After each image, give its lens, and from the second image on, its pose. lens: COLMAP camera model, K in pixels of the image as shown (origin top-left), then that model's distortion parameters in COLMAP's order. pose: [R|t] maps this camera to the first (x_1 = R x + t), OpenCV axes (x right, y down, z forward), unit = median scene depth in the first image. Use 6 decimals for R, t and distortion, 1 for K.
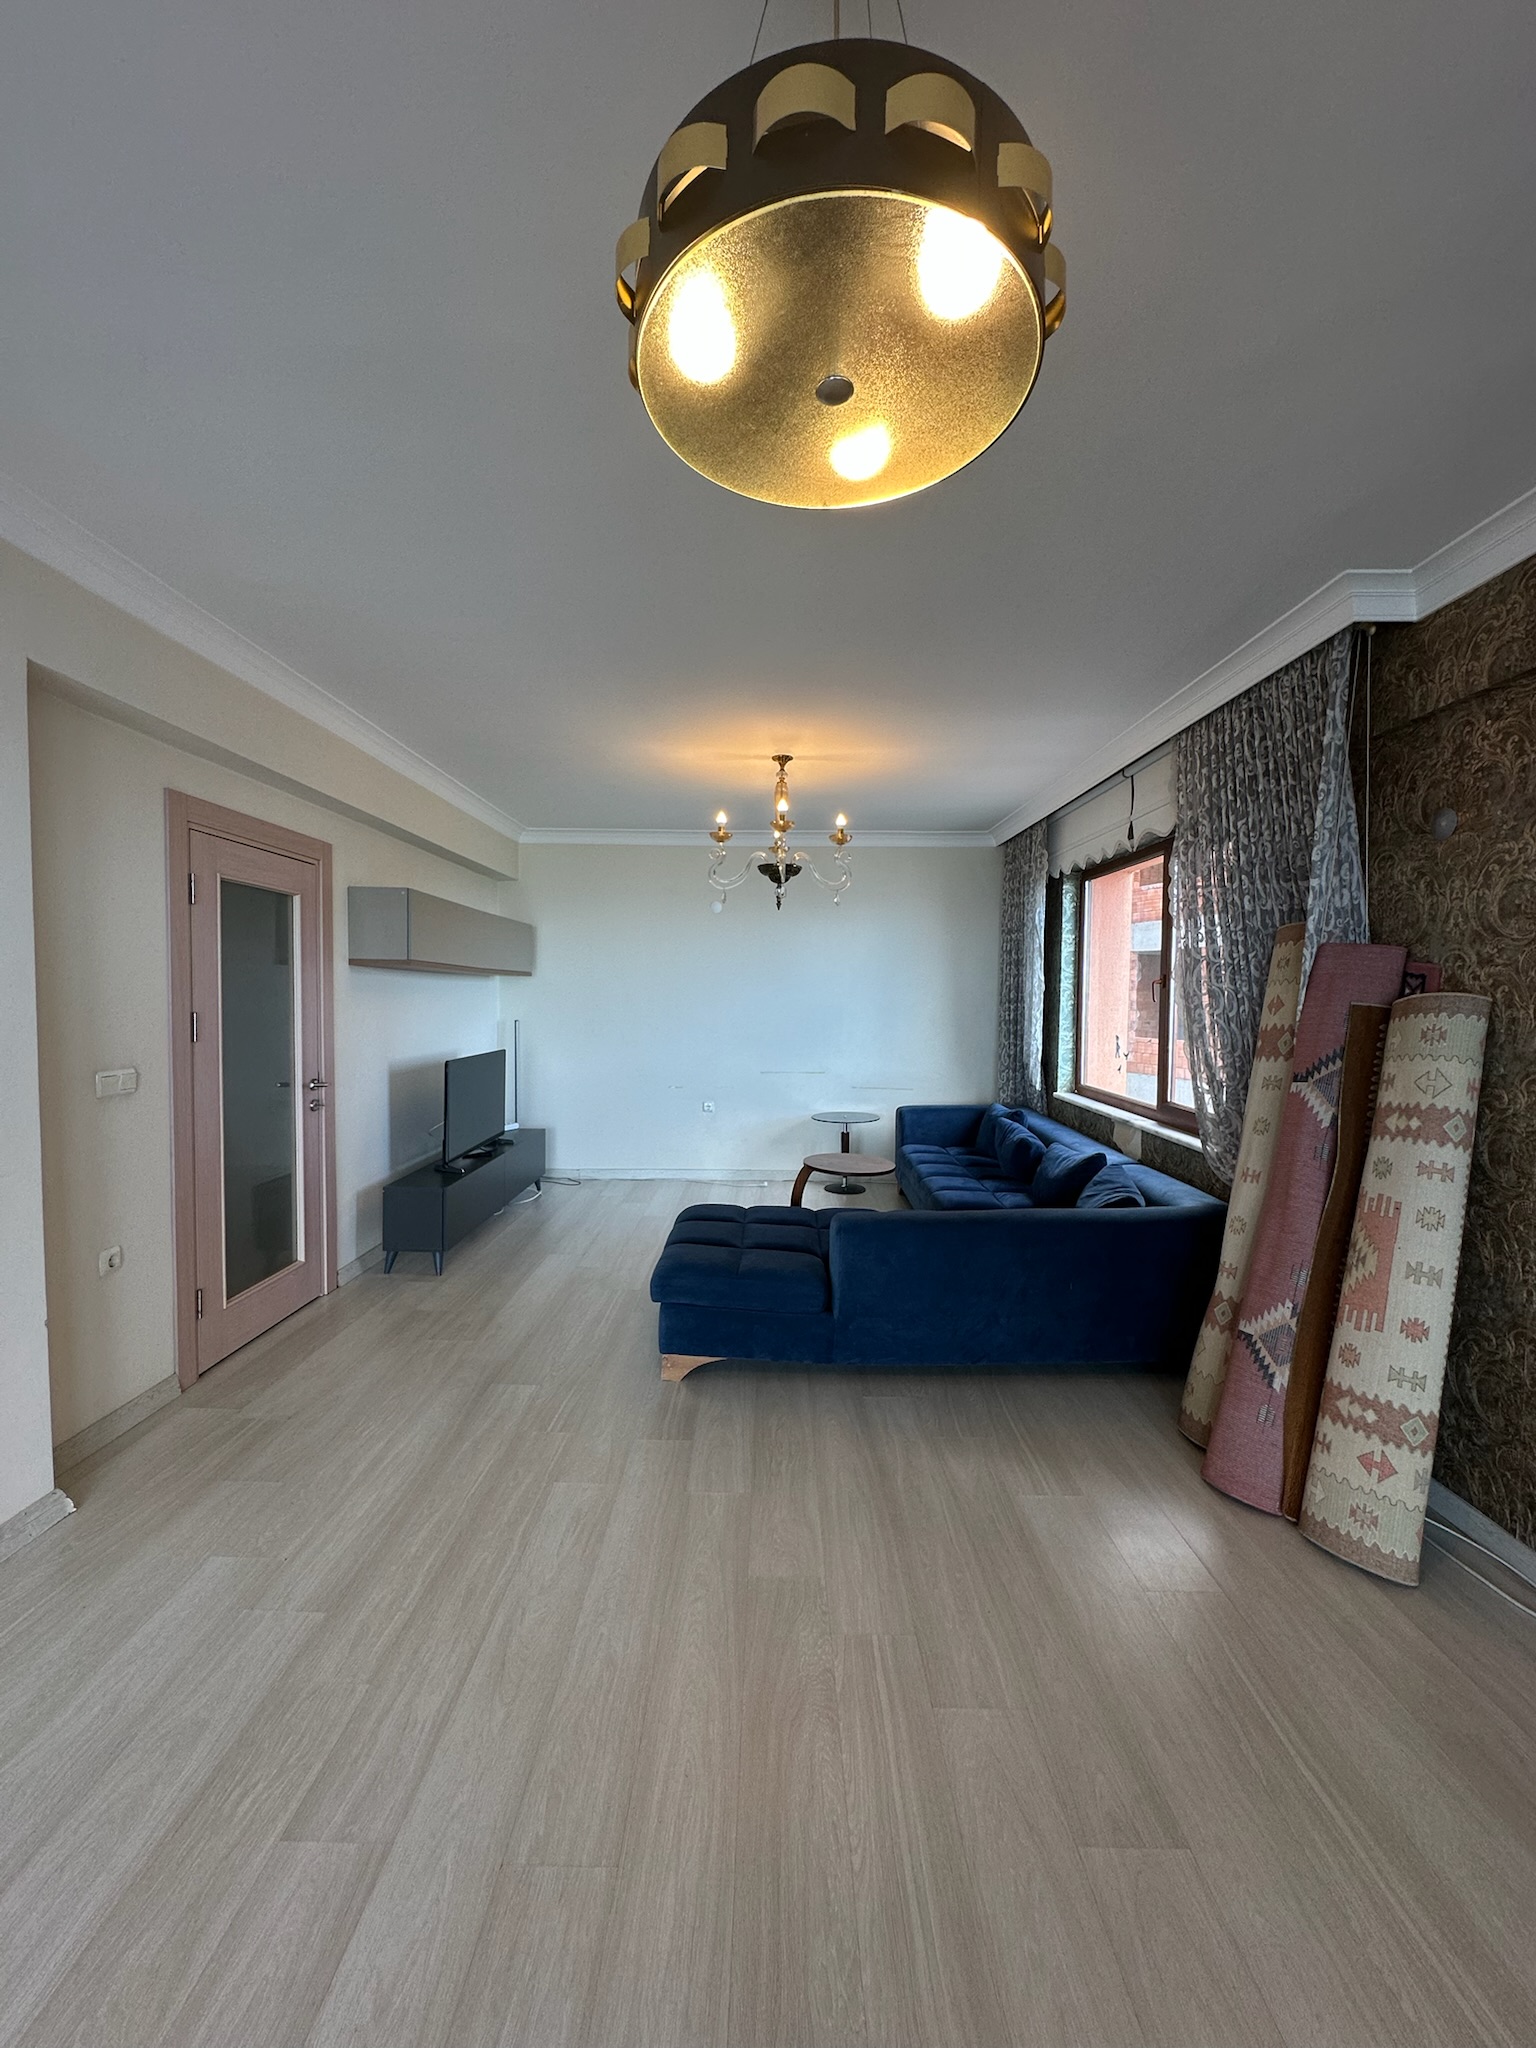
lens RADIAL K [[813.8, 0, 768.0], [0, 813.8, 1024.0], [0, 0, 1]] dist [-0.005165, 0.000906]
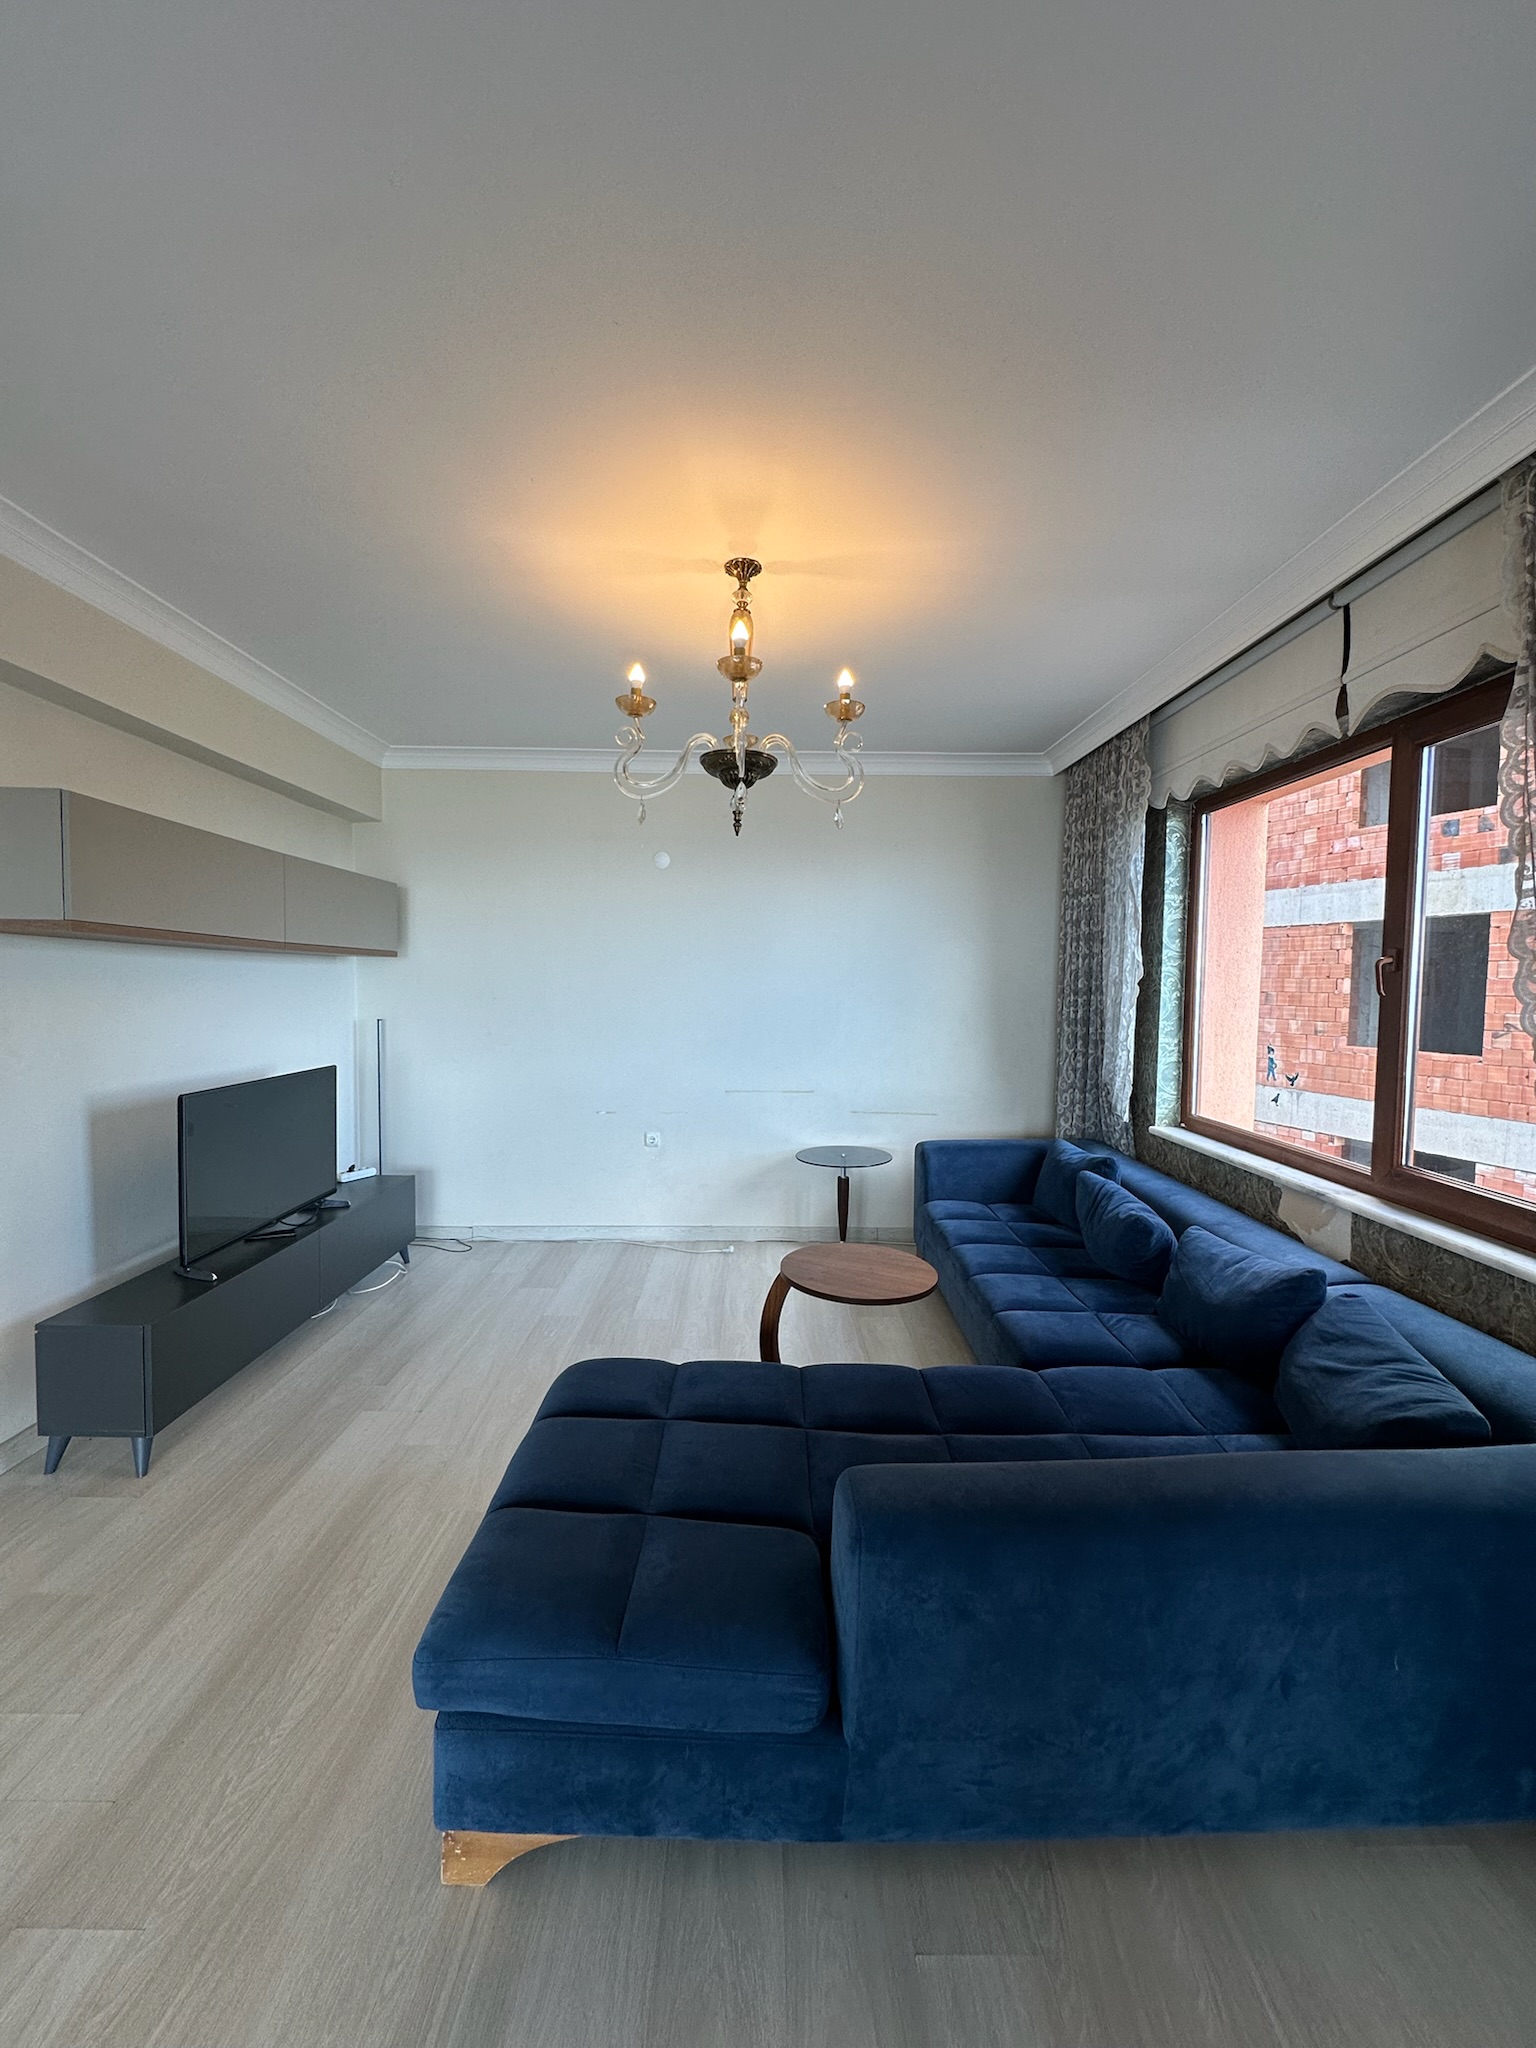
lens RADIAL K [[813.8, 0, 768.0], [0, 813.8, 1024.0], [0, 0, 1]] dist [-0.005165, 0.000906]
pose [[0.999857, -0.001113, 0.016903, 0.024413], [0.000863, 0.999890, 0.014788, -0.015364], [-0.016918, -0.014771, 0.999748, 0.410400]]
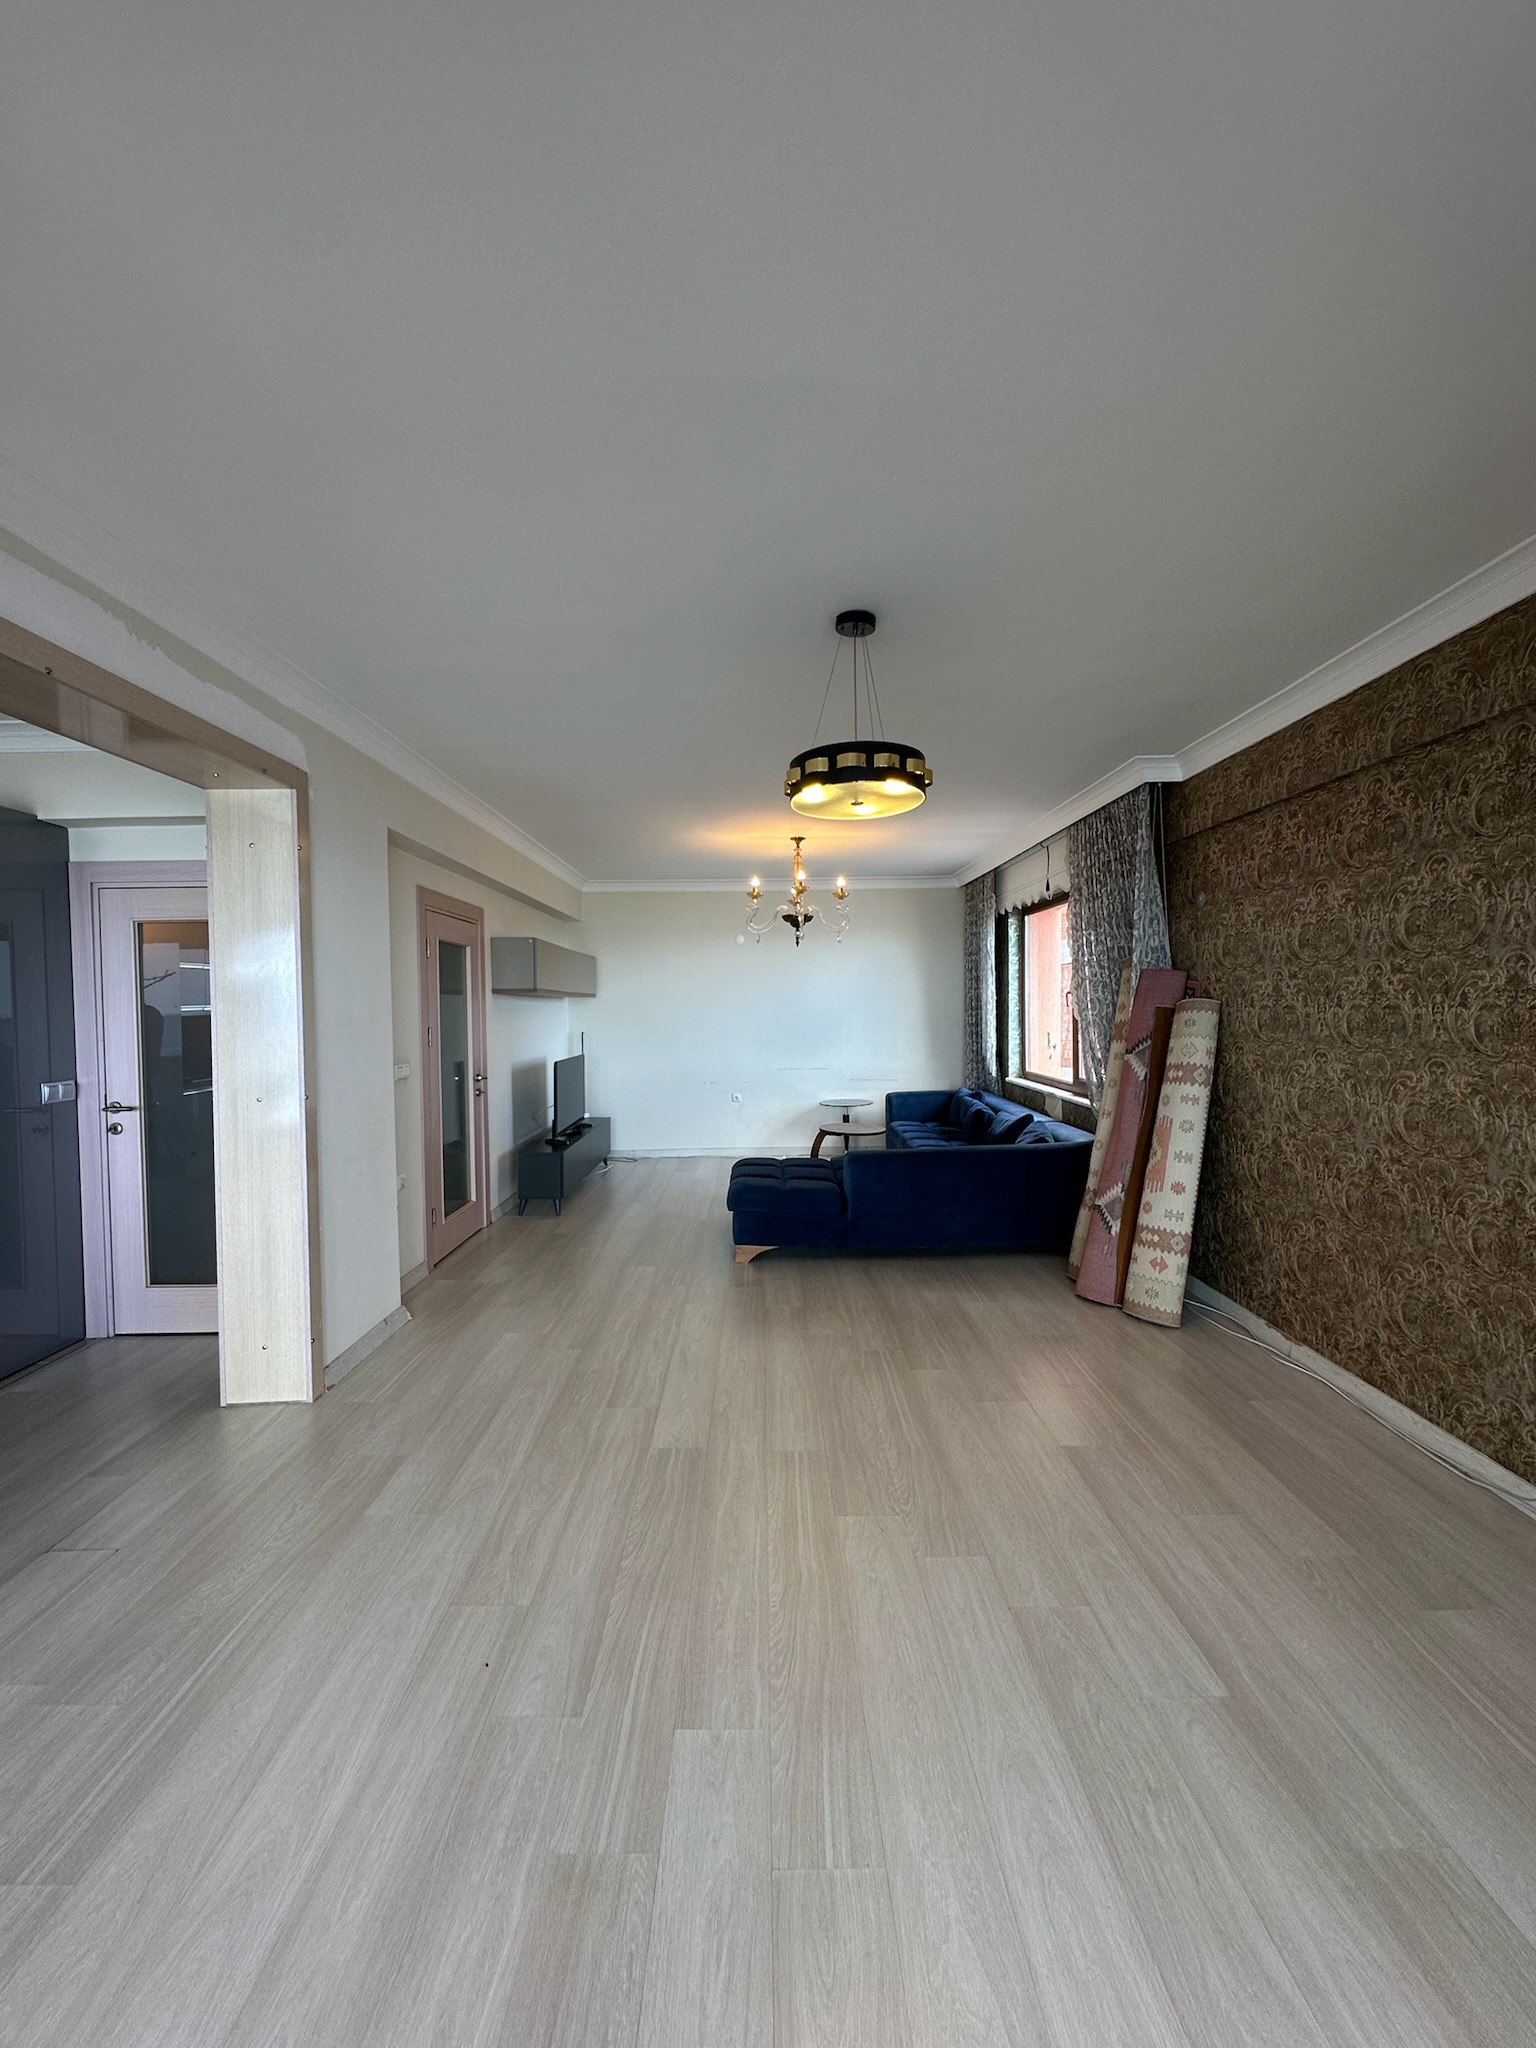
lens RADIAL K [[813.8, 0, 768.0], [0, 813.8, 1024.0], [0, 0, 1]] dist [-0.005165, 0.000906]
pose [[0.999641, -0.022400, 0.014688, -0.059177], [0.022618, 0.999634, -0.014838, 0.010935], [-0.014351, 0.015165, 0.999782, -0.377611]]
